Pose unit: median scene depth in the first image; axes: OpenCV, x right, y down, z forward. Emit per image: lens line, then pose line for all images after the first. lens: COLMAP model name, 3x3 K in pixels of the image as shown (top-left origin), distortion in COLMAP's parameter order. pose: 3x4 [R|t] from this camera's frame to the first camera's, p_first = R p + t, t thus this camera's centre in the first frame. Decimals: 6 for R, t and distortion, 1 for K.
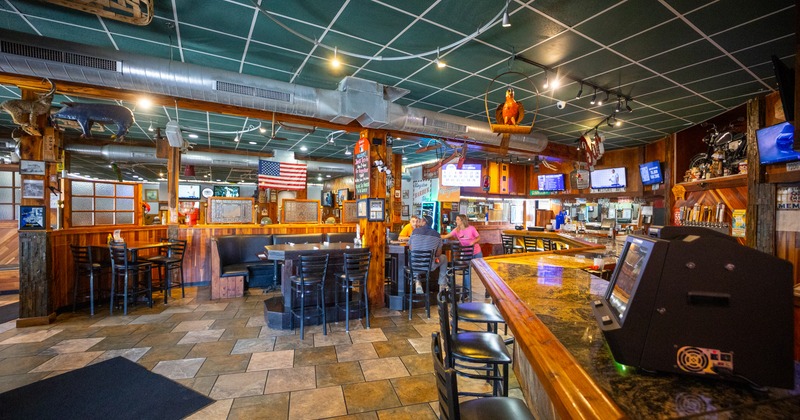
lens RADIAL K [[326.8, 0, 400.0], [0, 326.8, 210.0], [0, 0, 1]] dist [-0.001420, -0.000158]
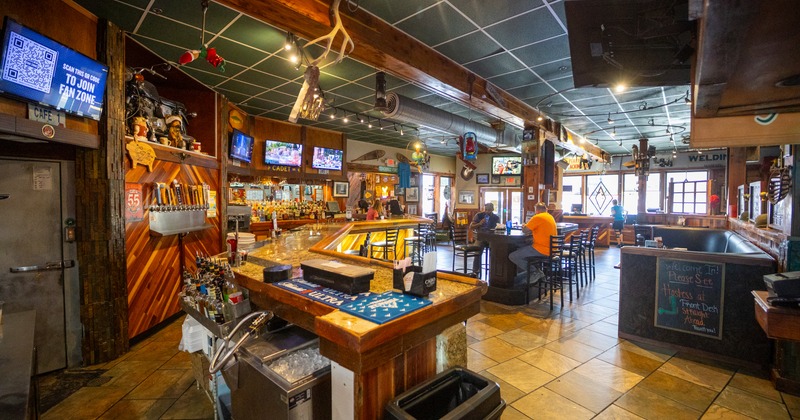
lens RADIAL K [[326.8, 0, 400.0], [0, 326.8, 210.0], [0, 0, 1]] dist [-0.001420, -0.000158]
pose [[-0.953920, -0.005257, -0.300016, 0.554139], [-0.014113, 0.999526, 0.027360, 0.015502], [0.299730, 0.030333, -0.953542, 1.523014]]
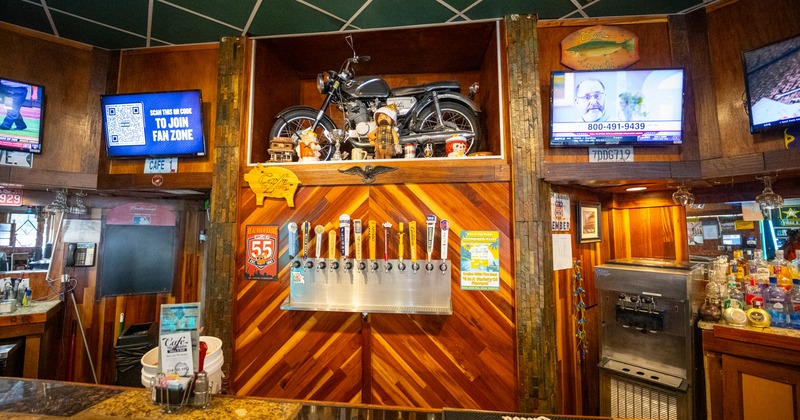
lens RADIAL K [[326.8, 0, 400.0], [0, 326.8, 210.0], [0, 0, 1]] dist [-0.001420, -0.000158]
pose [[-0.120169, 0.072437, 0.990107, 0.418429], [-0.006082, 0.997262, -0.073699, 0.002766], [-0.992735, -0.014878, -0.119400, 0.821877]]
